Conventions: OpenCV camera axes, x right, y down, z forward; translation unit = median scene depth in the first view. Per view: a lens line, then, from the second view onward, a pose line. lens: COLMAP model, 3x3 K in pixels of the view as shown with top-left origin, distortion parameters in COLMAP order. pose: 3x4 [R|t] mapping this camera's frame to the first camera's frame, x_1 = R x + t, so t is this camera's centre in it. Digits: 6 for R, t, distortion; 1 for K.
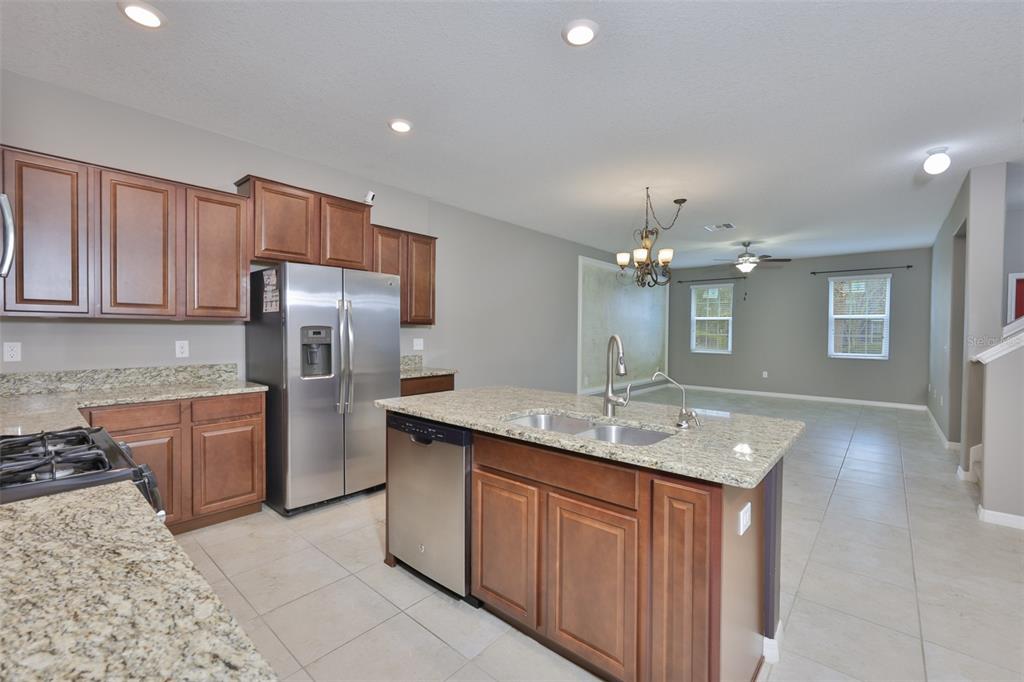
lens RADIAL K [[441.0, 0, 514.1], [0, 441.0, 334.1], [0, 0, 1]] dist [0.000735, 0.000971]
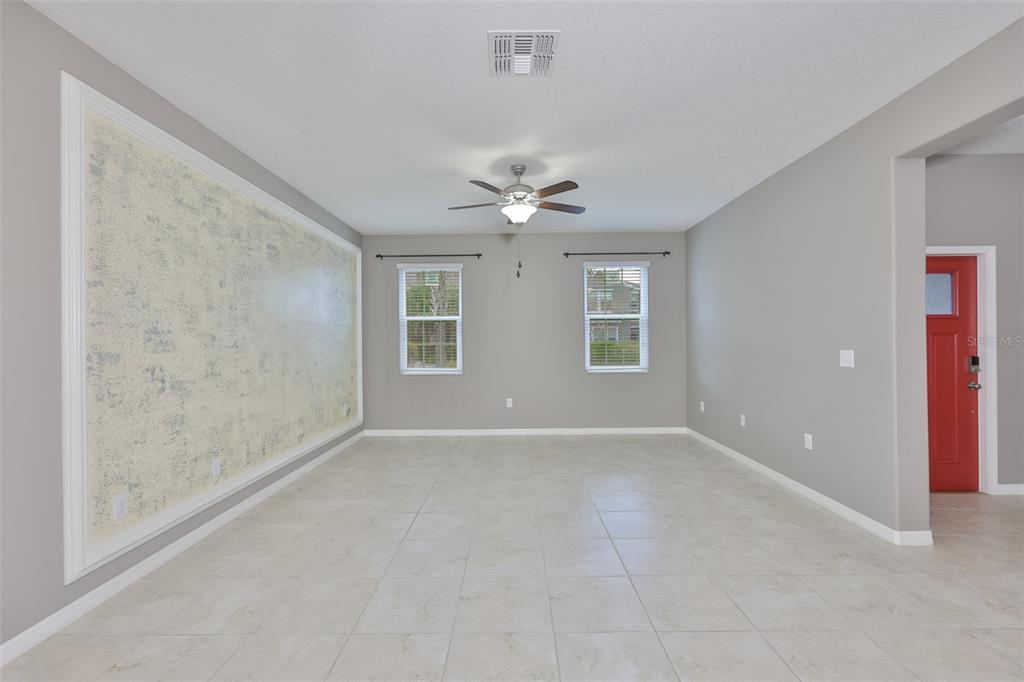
lens RADIAL K [[441.0, 0, 513.0], [0, 441.0, 339.6], [0, 0, 1]] dist [0.000735, 0.000971]
pose [[0.768002, -0.016001, 0.640248, 0.173618], [0.023982, 0.999705, -0.003783, -0.001458], [-0.639998, 0.018260, 0.768159, 0.567641]]
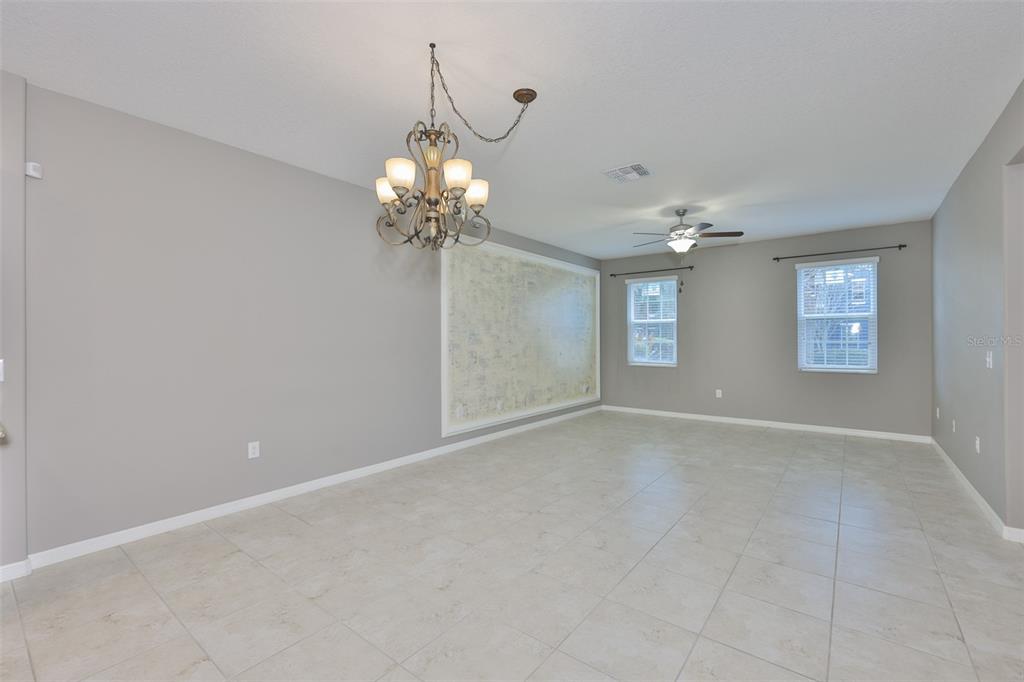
lens RADIAL K [[441.0, 0, 512.5], [0, 441.0, 339.0], [0, 0, 1]] dist [0.000735, 0.000971]
pose [[0.998920, -0.013674, 0.044403, 0.210803], [0.014204, 0.999831, -0.011651, 0.001141], [-0.044236, 0.012269, 0.998946, 0.294457]]
